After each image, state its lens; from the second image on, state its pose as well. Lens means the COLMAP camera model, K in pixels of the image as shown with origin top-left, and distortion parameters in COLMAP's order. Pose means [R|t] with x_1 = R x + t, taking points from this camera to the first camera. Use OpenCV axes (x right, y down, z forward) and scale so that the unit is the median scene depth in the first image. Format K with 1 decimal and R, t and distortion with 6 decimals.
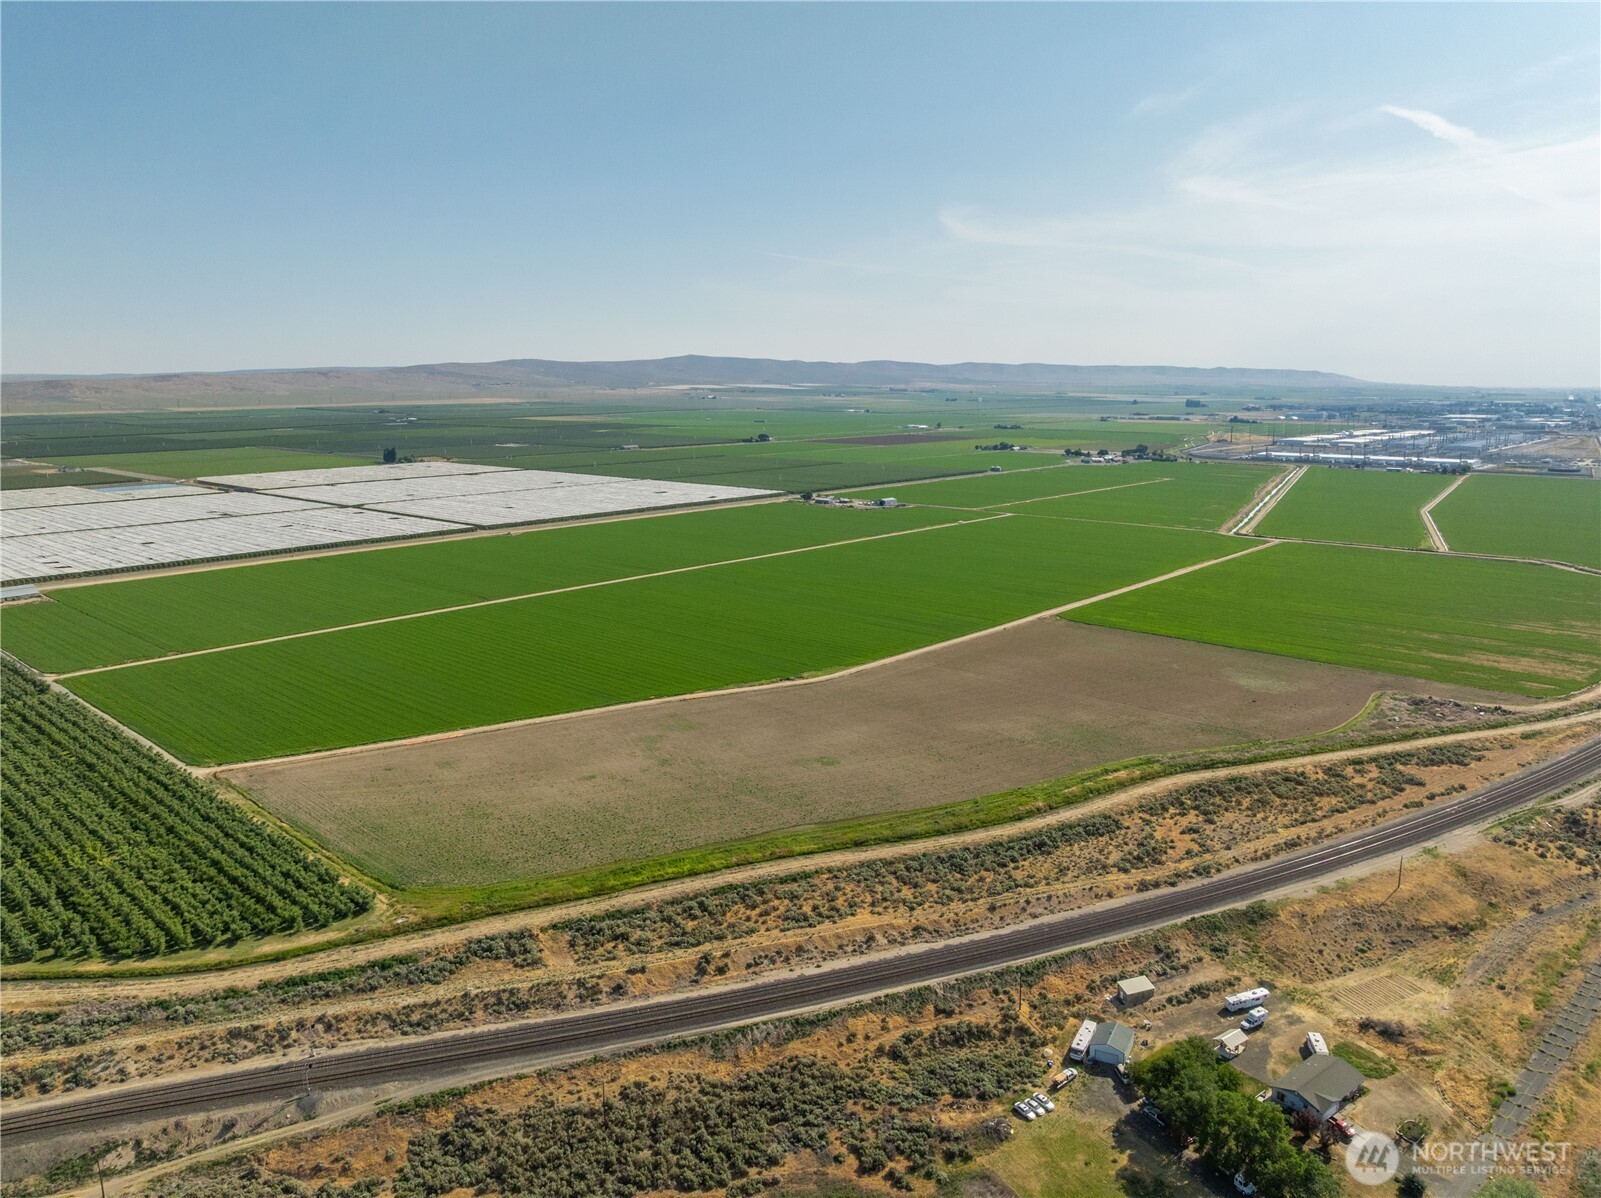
lens RADIAL K [[1128.2, 0, 800.5], [0, 1128.2, 599.0], [0, 0, 1]] dist [-0.003041, -0.053304]
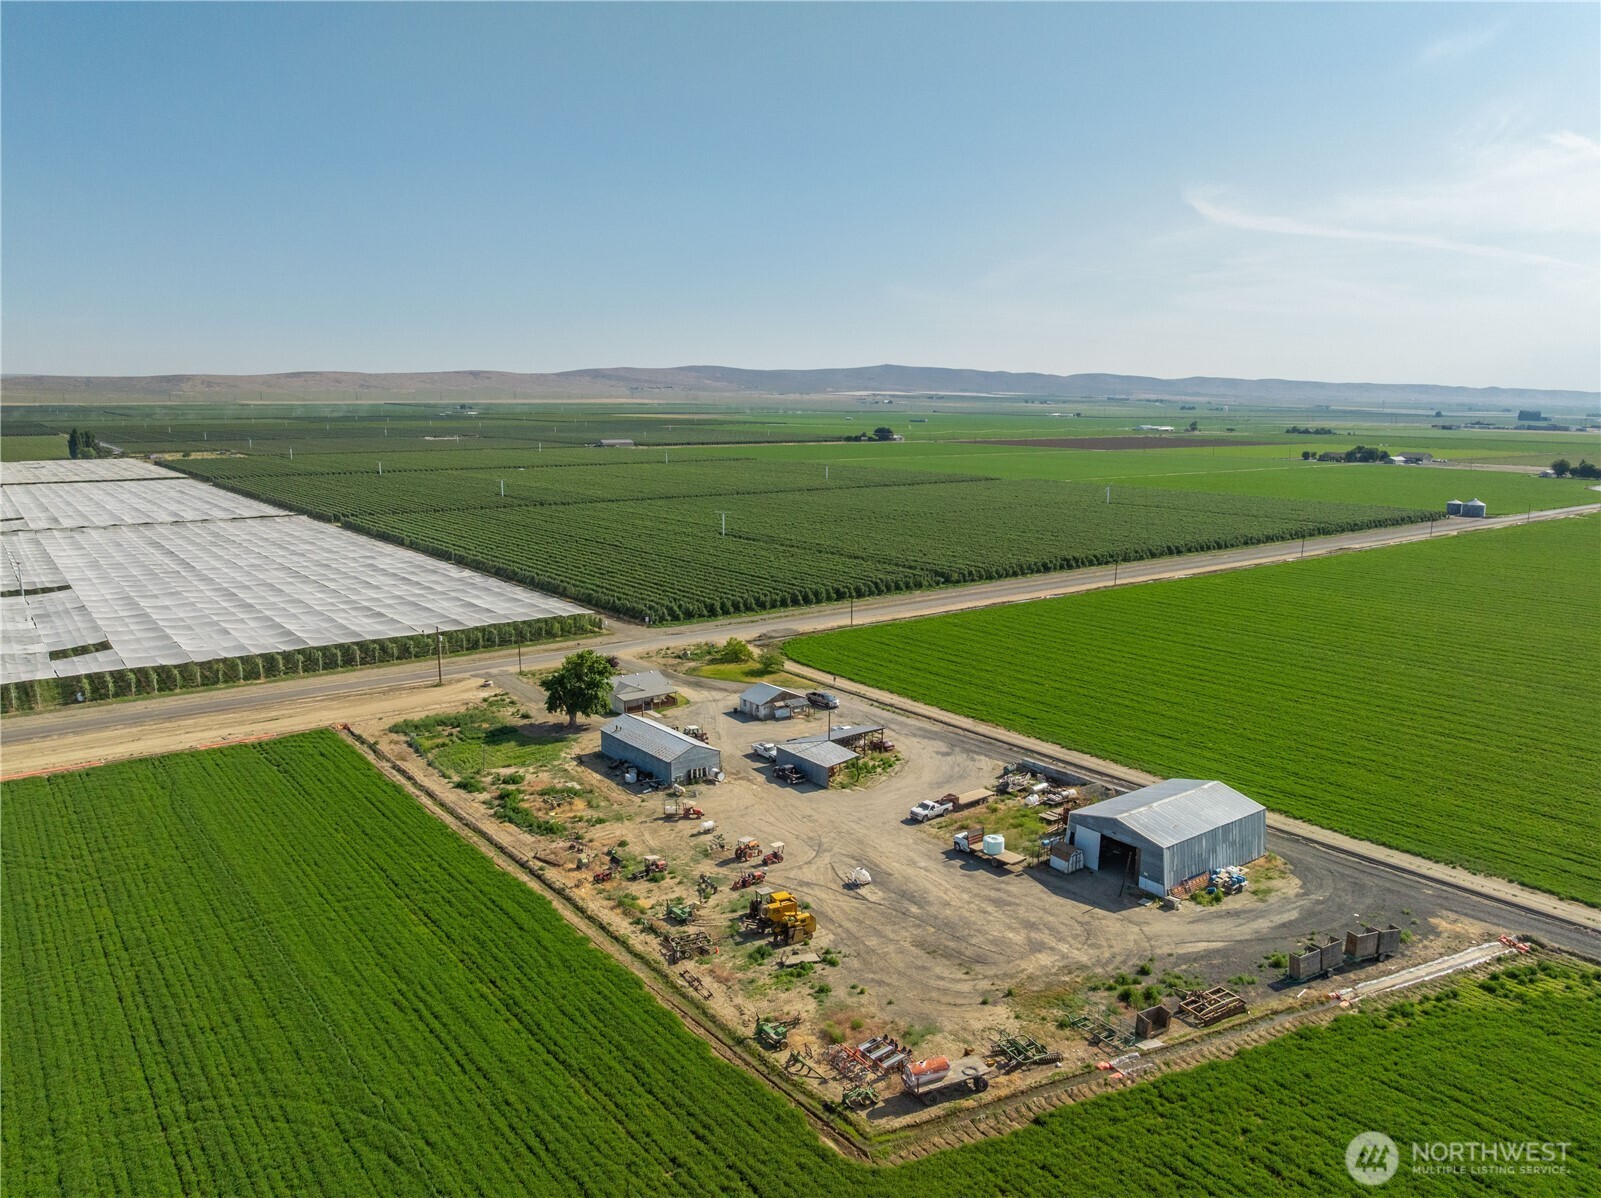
lens RADIAL K [[1128.2, 0, 800.5], [0, 1128.2, 599.0], [0, 0, 1]] dist [-0.003041, -0.053304]
pose [[0.983297, 0.041649, -0.177181, 0.010020], [-0.044524, 0.998933, -0.012282, -0.017581], [0.176480, 0.019966, 0.984102, 0.148611]]
